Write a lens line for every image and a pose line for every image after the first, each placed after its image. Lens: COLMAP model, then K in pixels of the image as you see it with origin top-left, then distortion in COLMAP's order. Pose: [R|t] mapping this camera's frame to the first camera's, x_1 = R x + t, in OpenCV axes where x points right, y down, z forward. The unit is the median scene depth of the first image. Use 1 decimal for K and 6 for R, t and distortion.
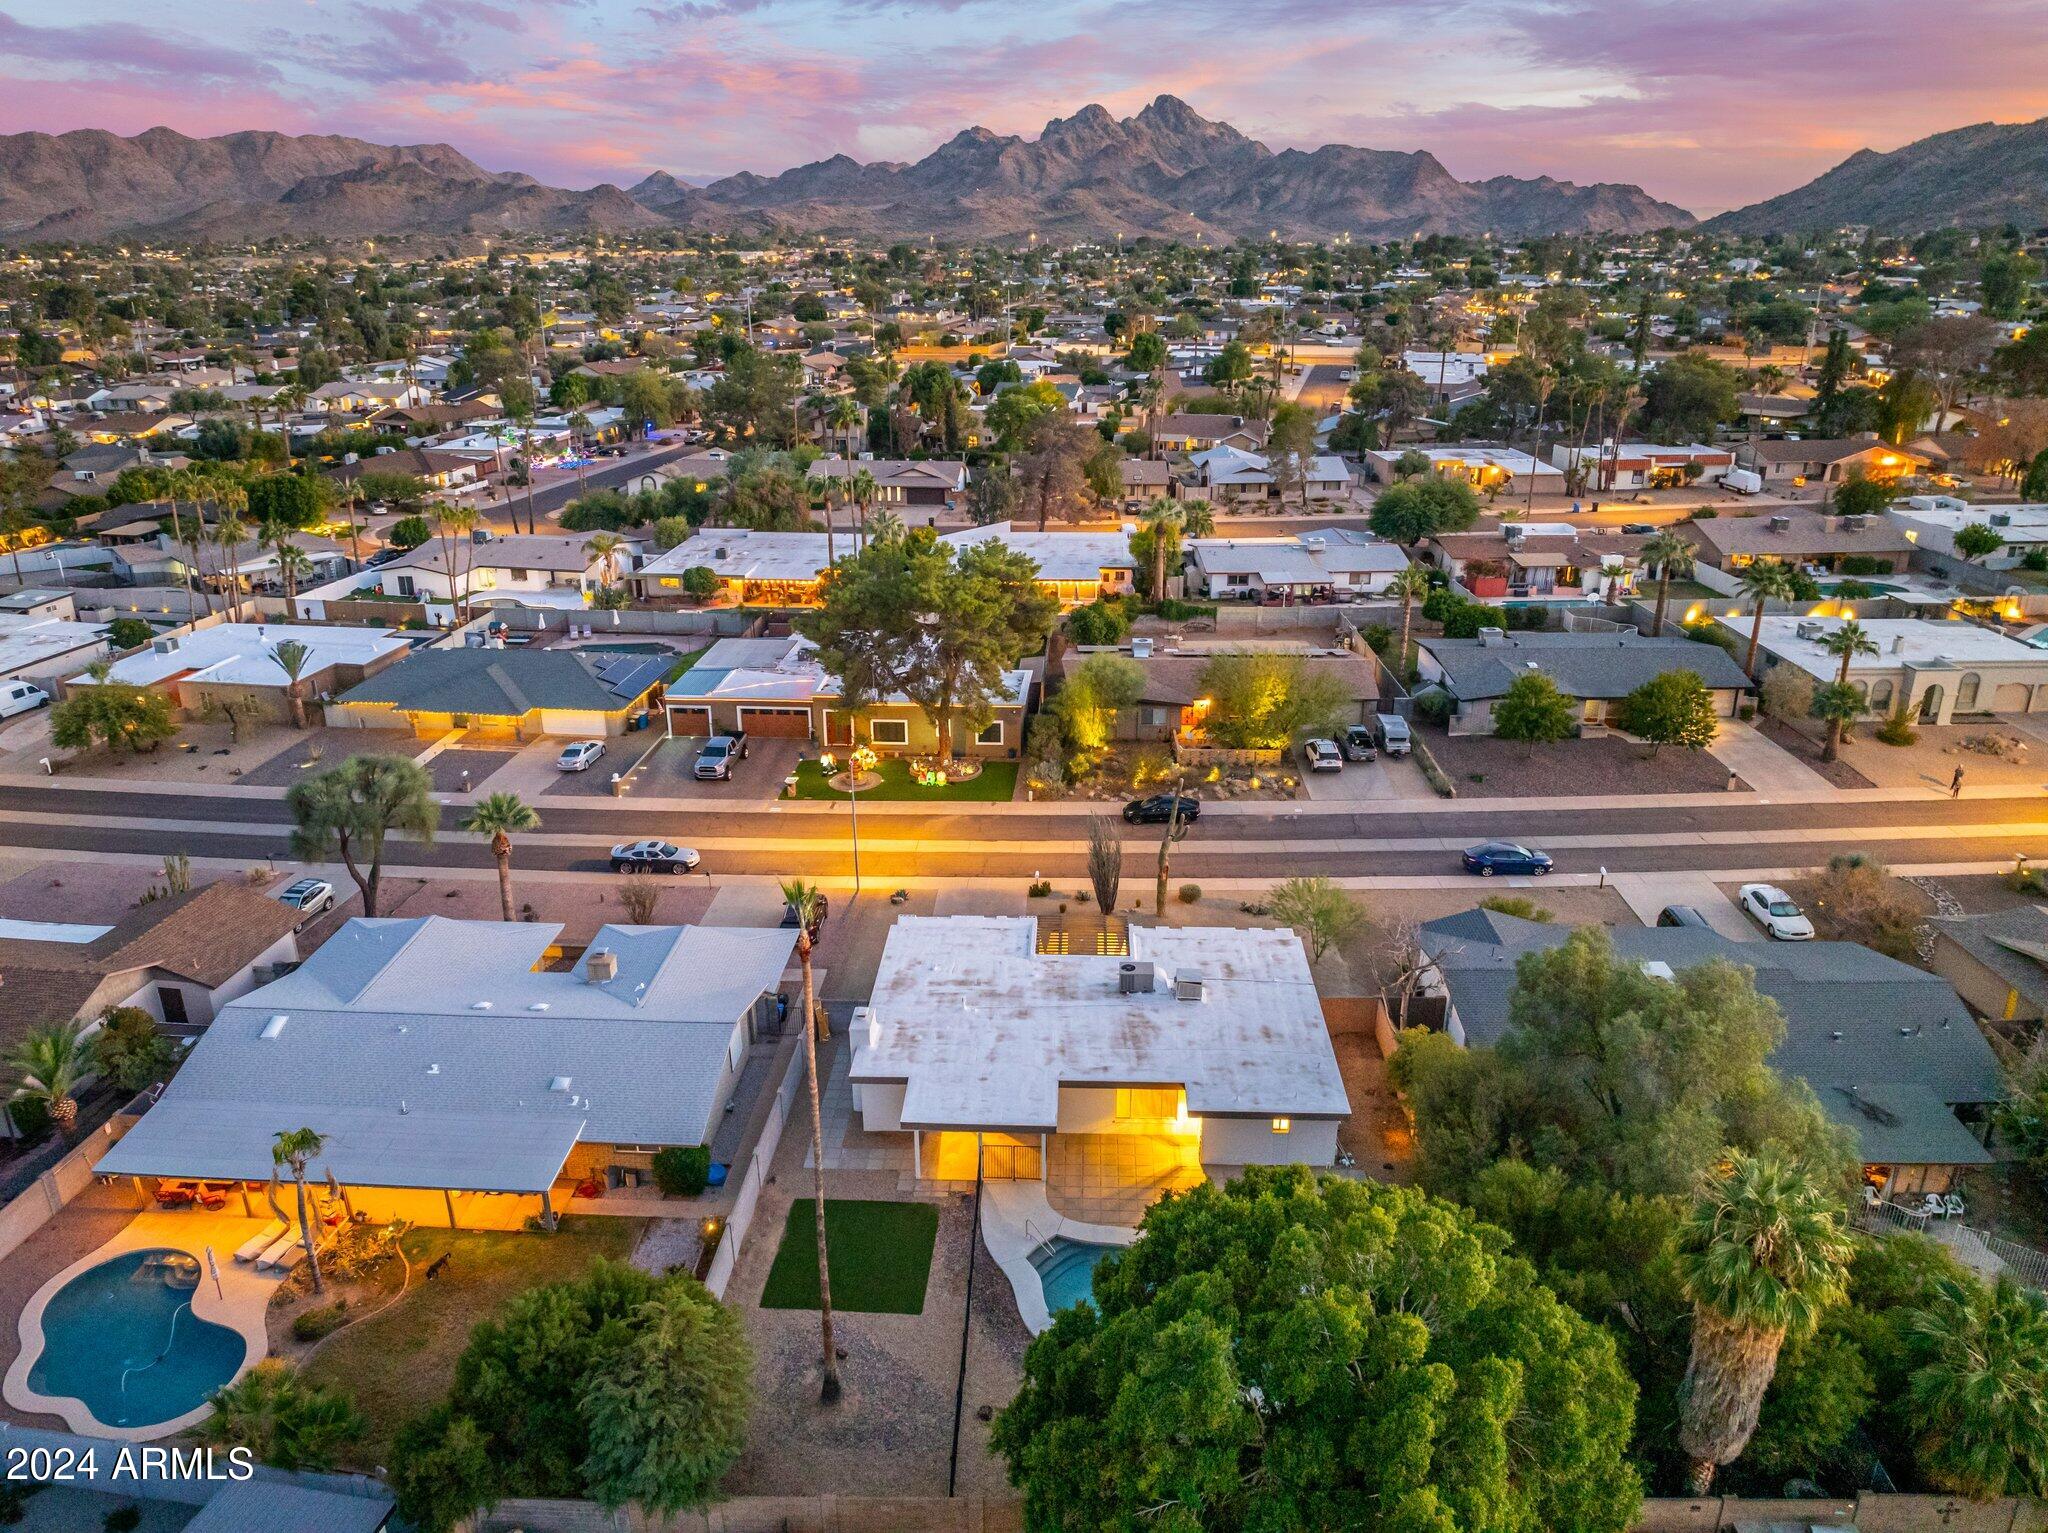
lens RADIAL K [[1432.3, 0, 1024.0], [0, 1432.3, 766.5], [0, 0, 1]] dist [-0.062899, 0.031776]
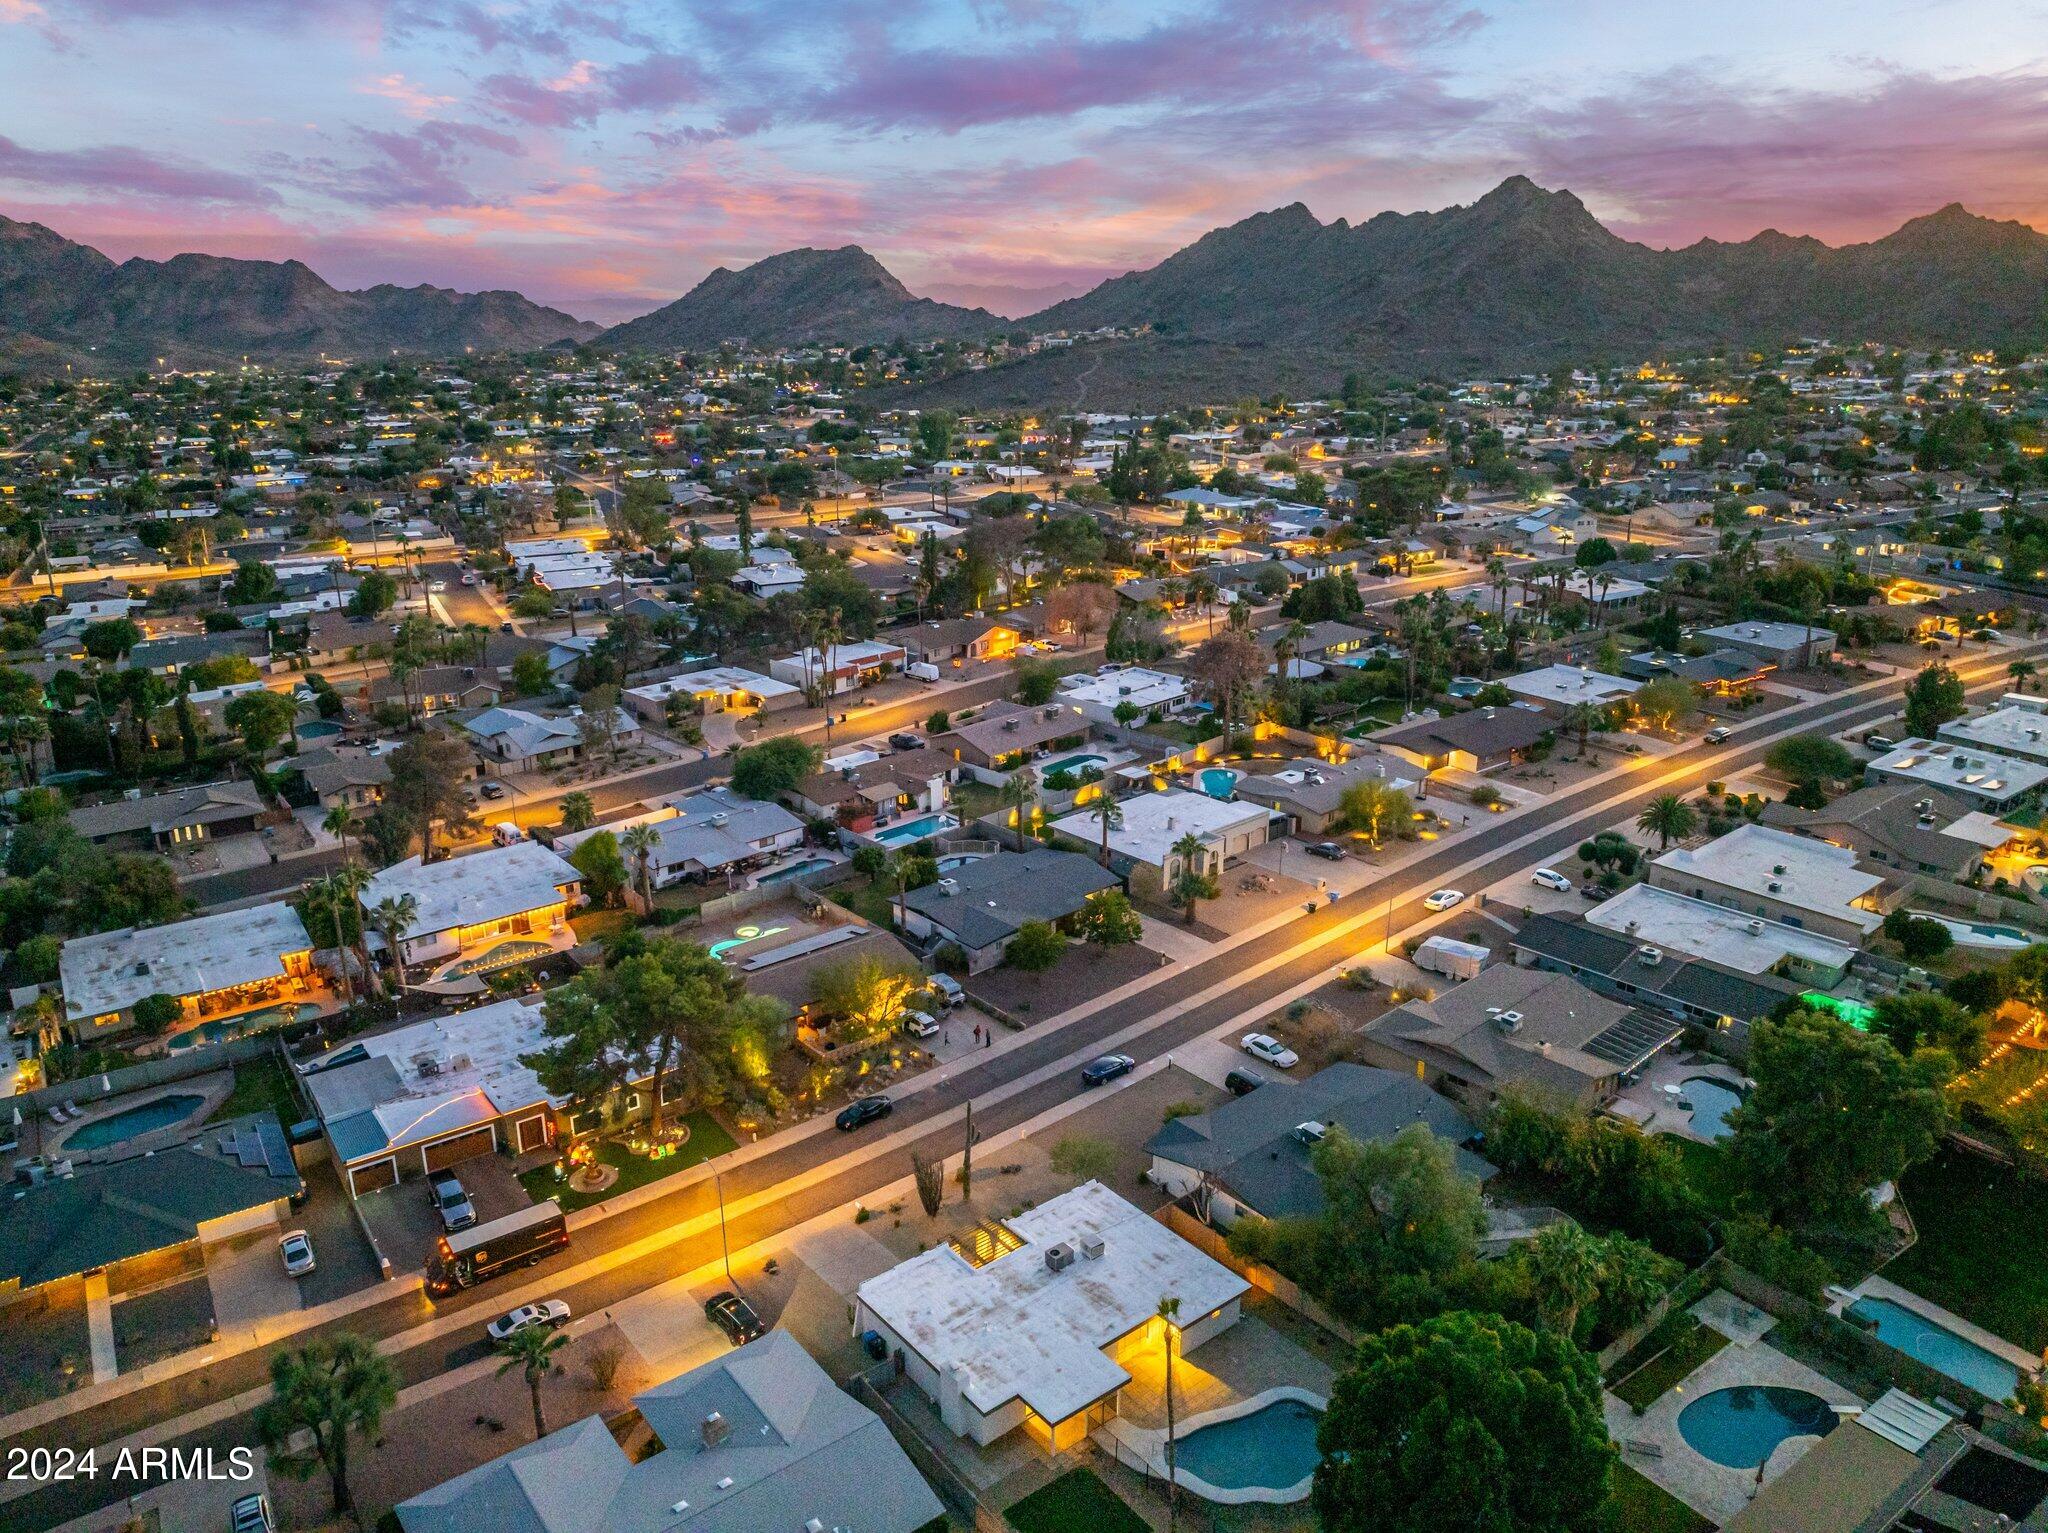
lens RADIAL K [[1420.3, 0, 1024.0], [0, 1420.3, 766.5], [0, 0, 1]] dist [-0.035293, -0.003311]
pose [[0.753897, -0.197402, 0.626636, -0.496373], [0.236929, 0.971301, 0.020932, -0.246732], [-0.612784, 0.132688, 0.779031, -0.103445]]
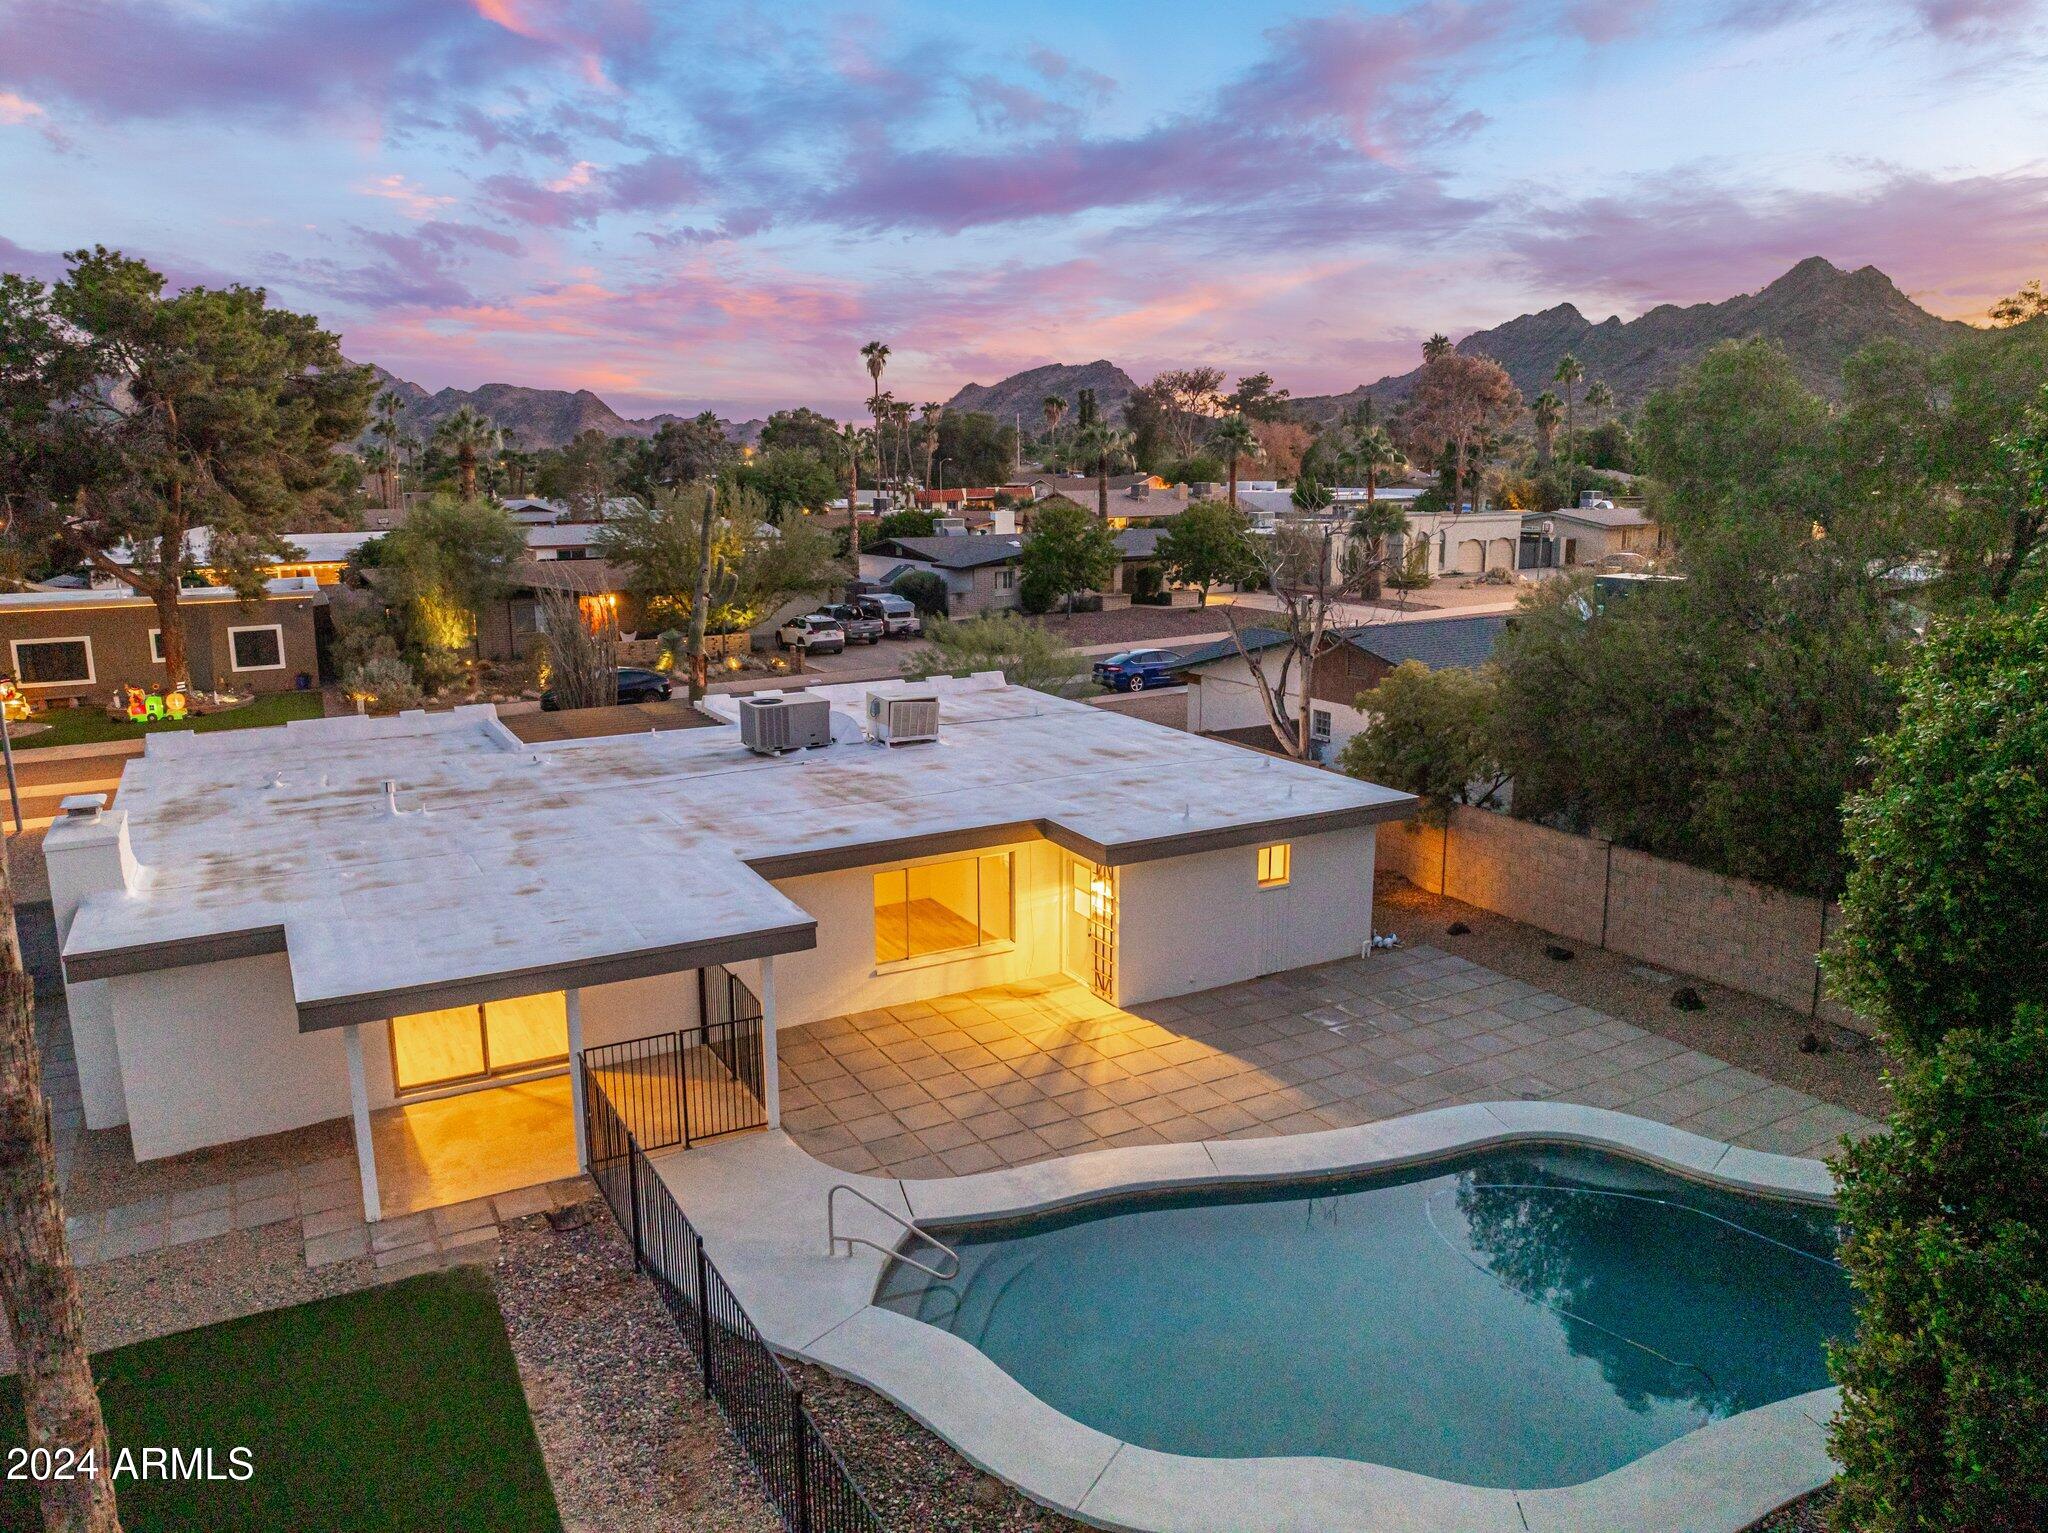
lens RADIAL K [[1429.8, 0, 1024.0], [0, 1429.8, 766.5], [0, 0, 1]] dist [-0.004664, -0.057746]
pose [[0.854972, -0.111107, 0.506634, -0.057739], [0.189257, 0.976267, -0.105281, 0.148665], [-0.482913, 0.185897, 0.855709, 0.387526]]
